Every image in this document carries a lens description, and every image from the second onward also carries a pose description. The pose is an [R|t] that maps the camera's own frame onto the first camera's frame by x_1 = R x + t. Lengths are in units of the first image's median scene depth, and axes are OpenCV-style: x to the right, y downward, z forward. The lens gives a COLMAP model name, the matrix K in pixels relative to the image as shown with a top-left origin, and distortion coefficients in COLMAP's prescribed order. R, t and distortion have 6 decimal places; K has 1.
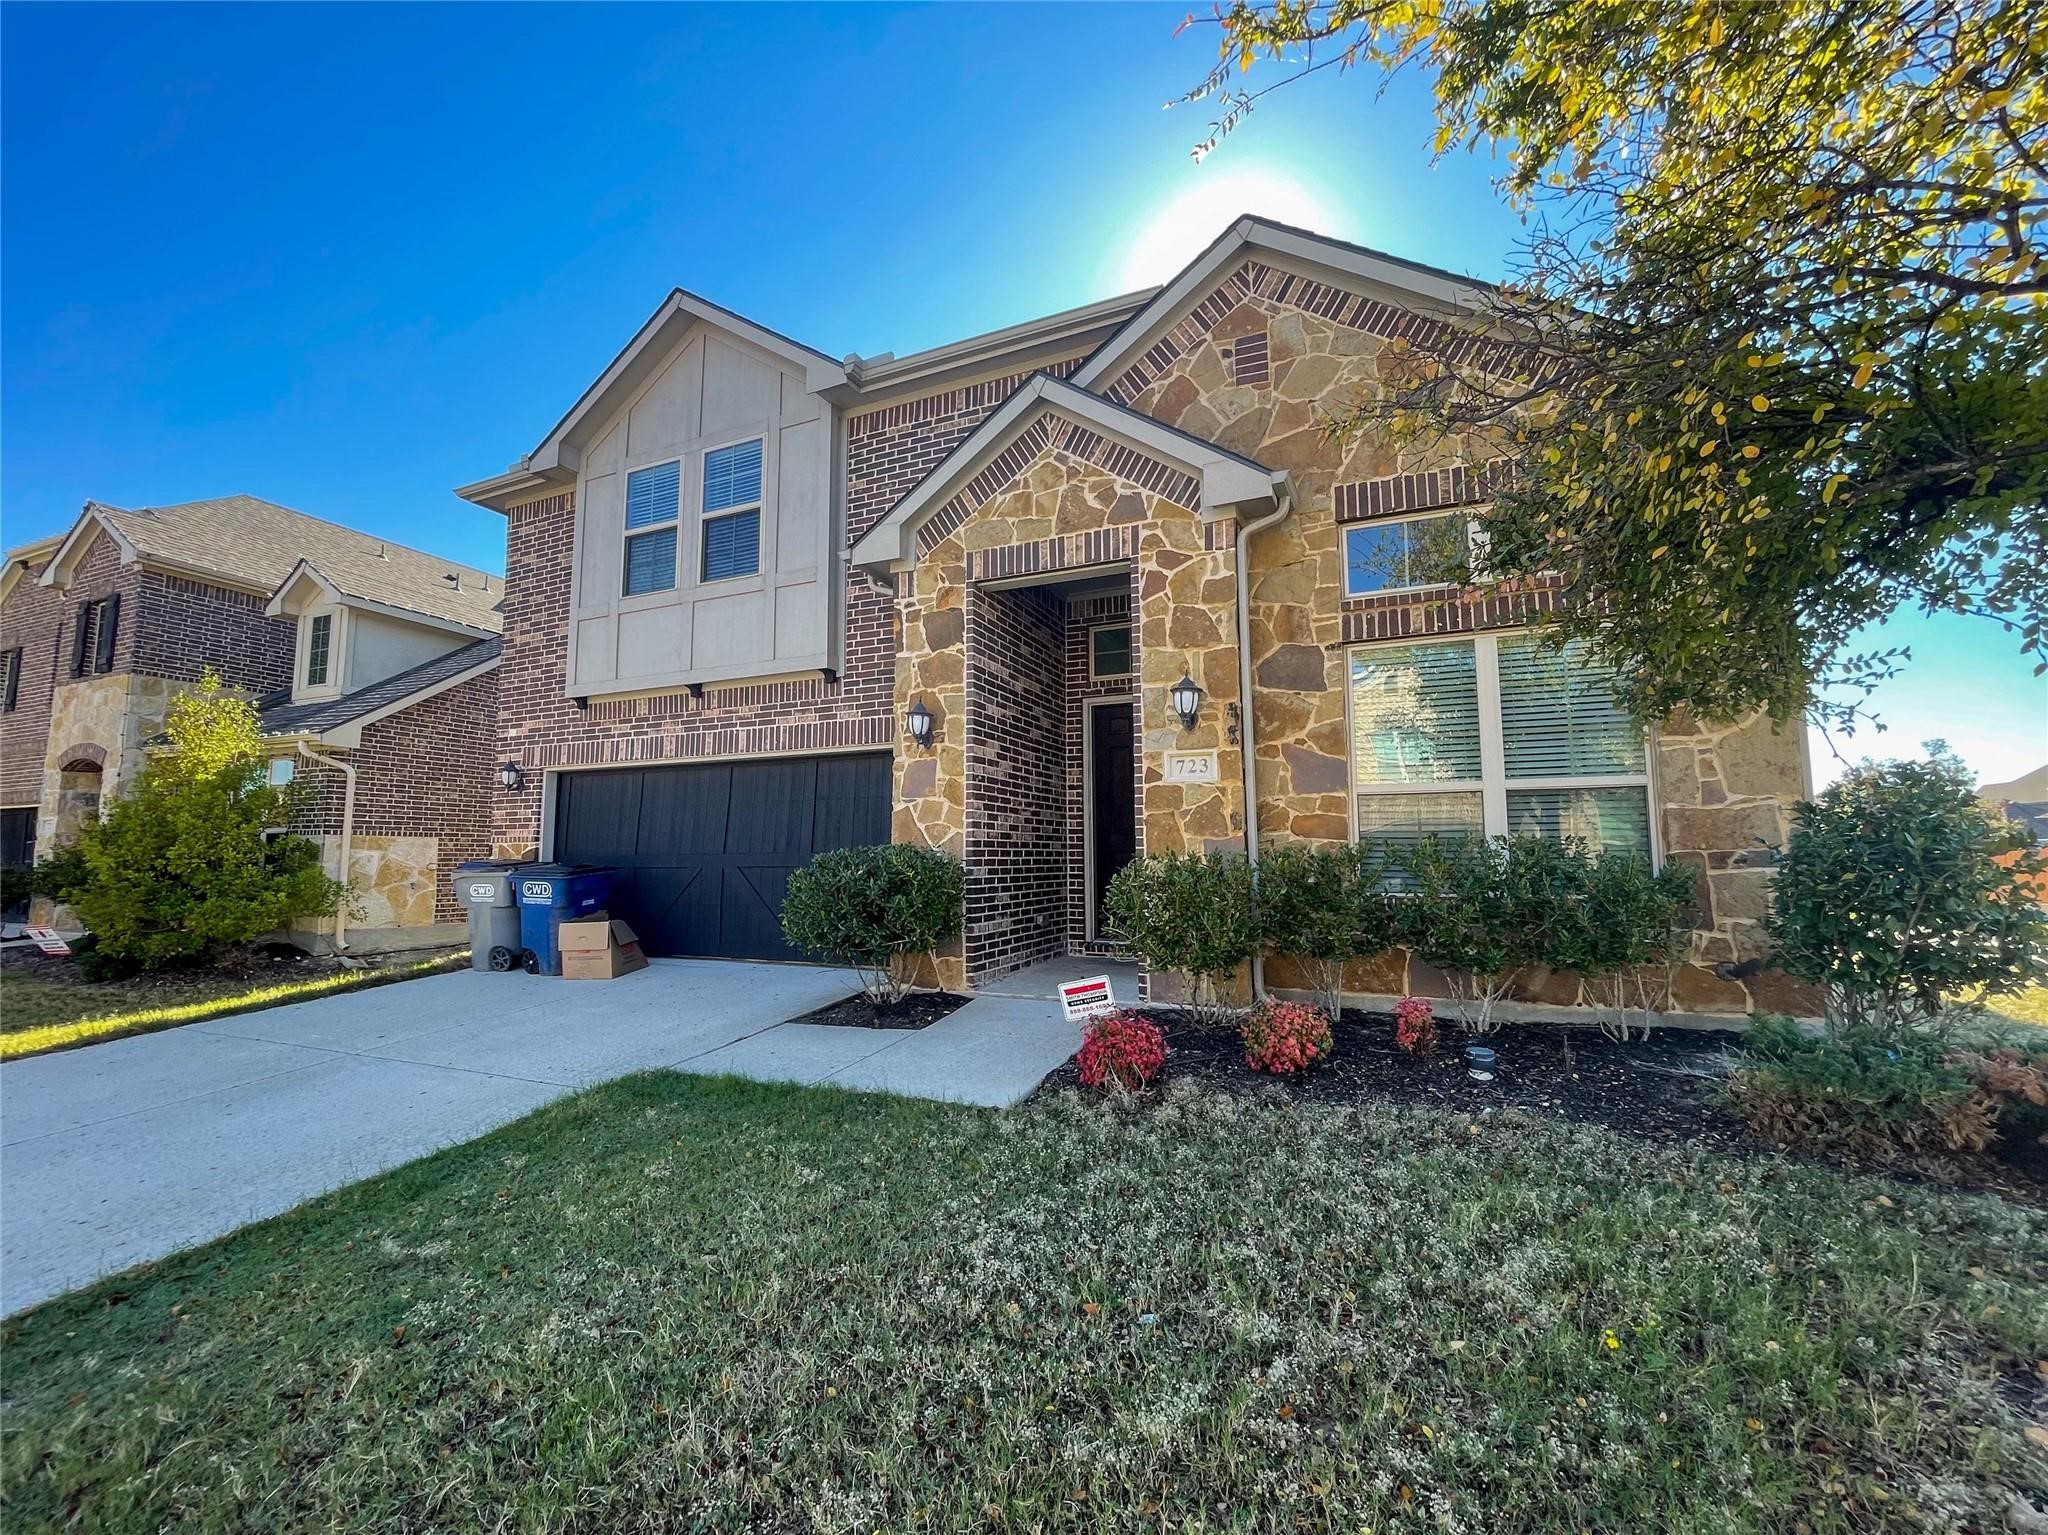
lens RADIAL K [[846.4, 0, 1037.7], [0, 846.4, 764.7], [0, 0, 1]] dist [0.001940, -0.001427]
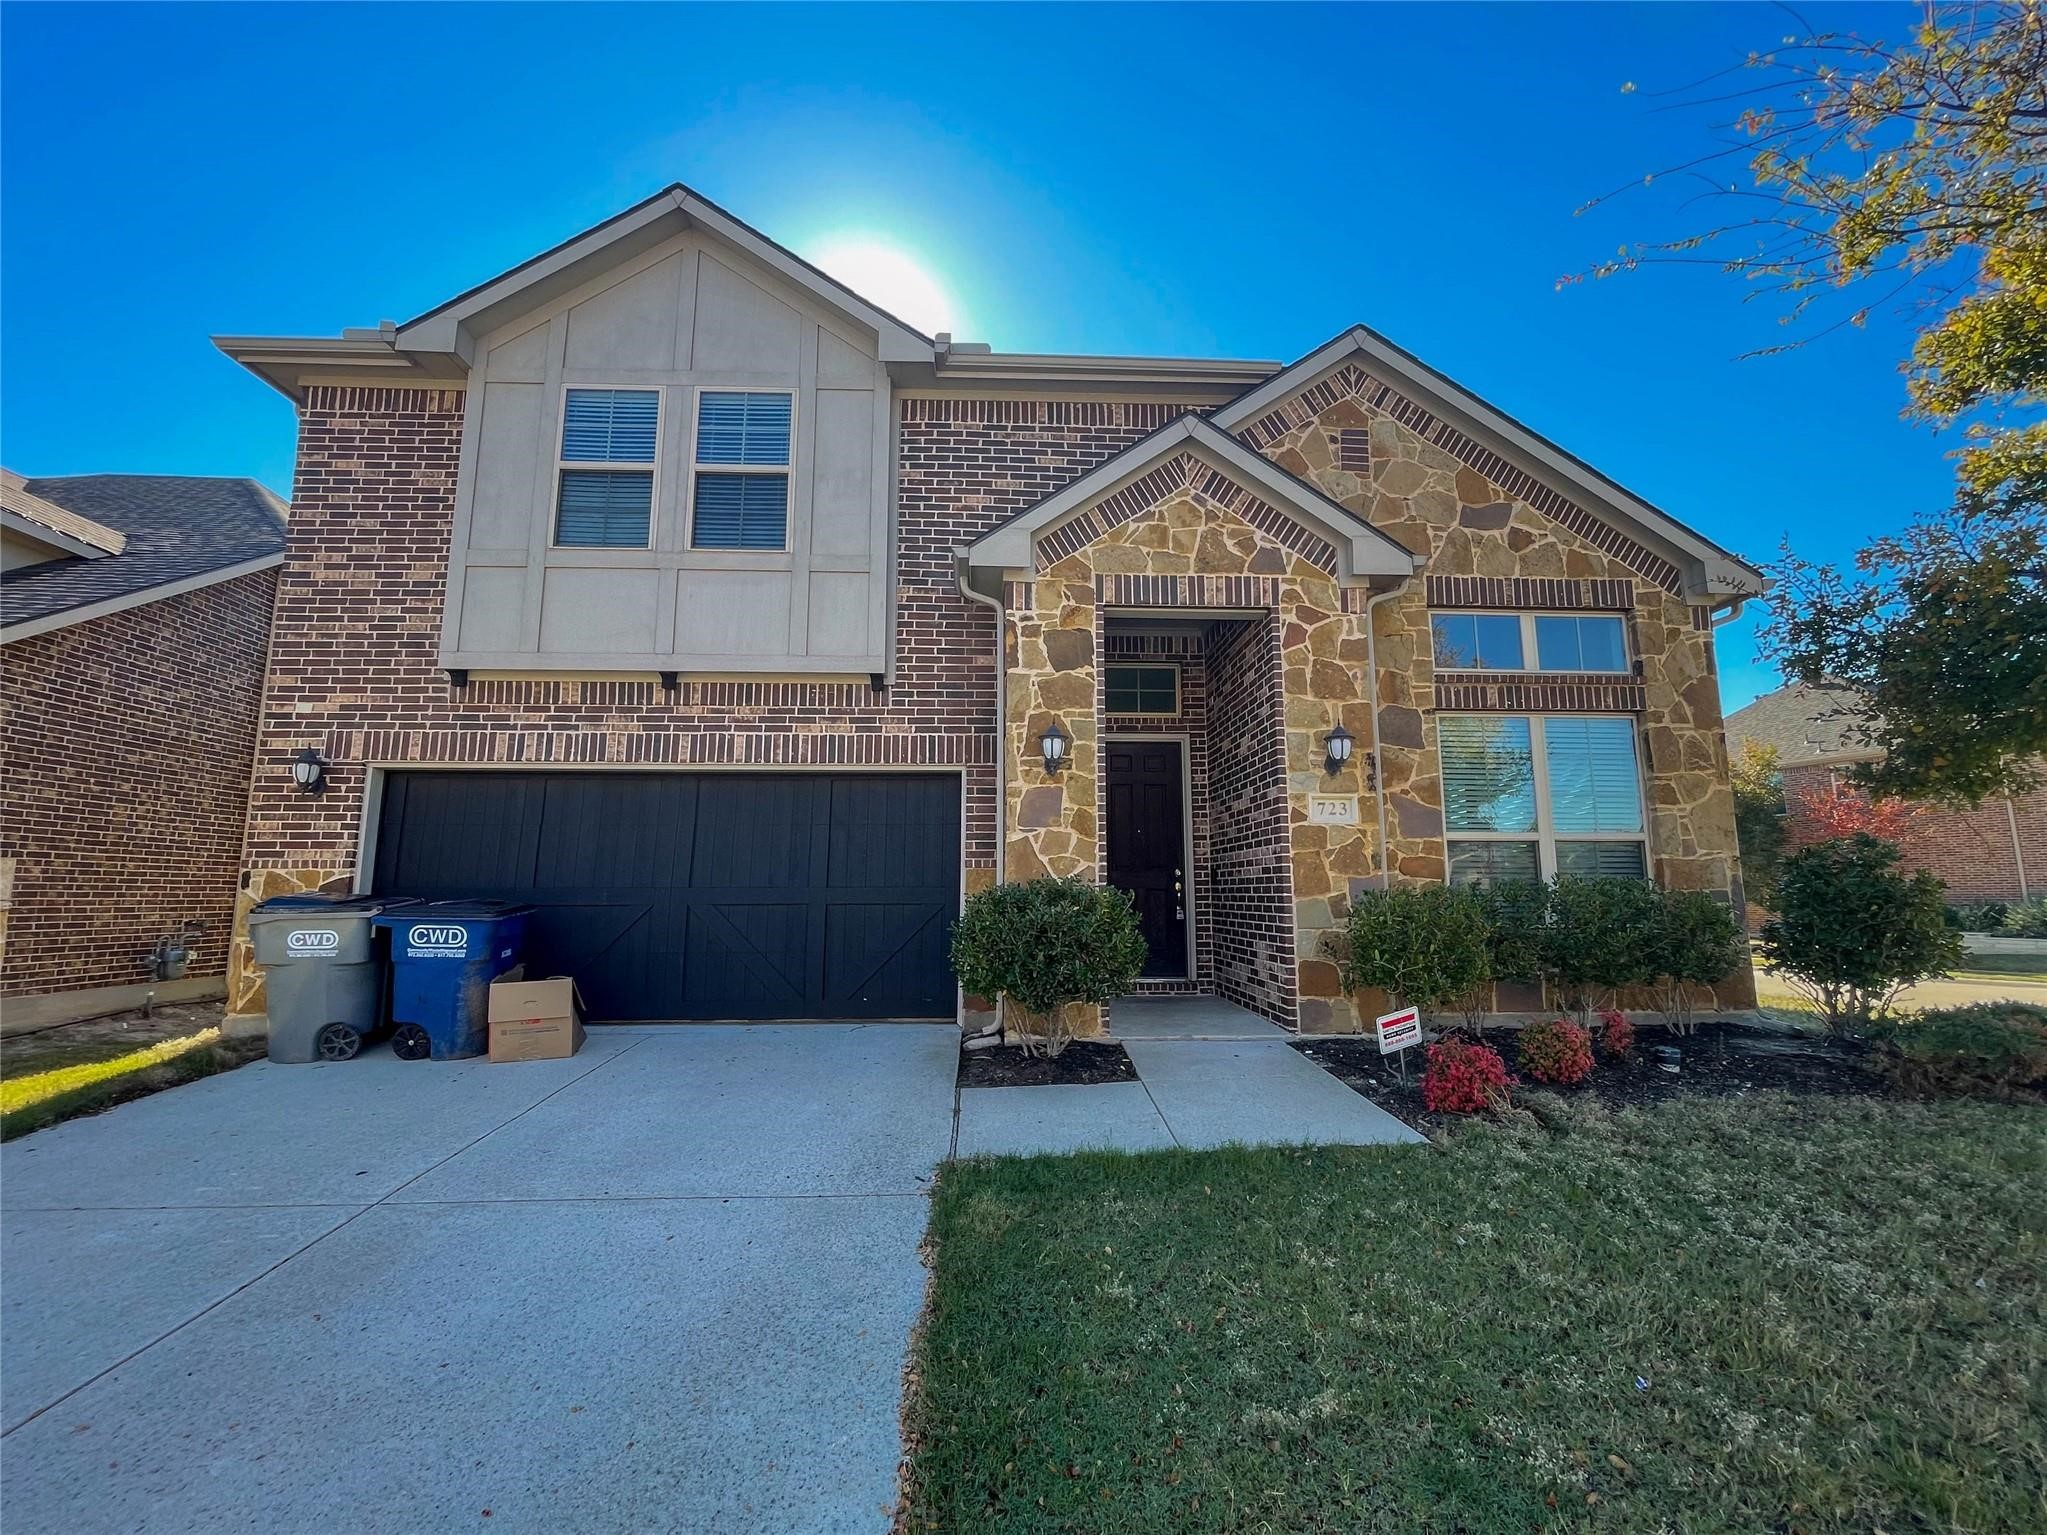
lens RADIAL K [[846.0, 0, 1028.7], [0, 846.0, 766.3], [0, 0, 1]] dist [0.001940, -0.001427]
pose [[0.894824, 0.070646, 0.440793, -0.560555], [-0.051946, 0.997169, -0.054365, 0.023248], [-0.443386, 0.025750, 0.895961, 0.180018]]
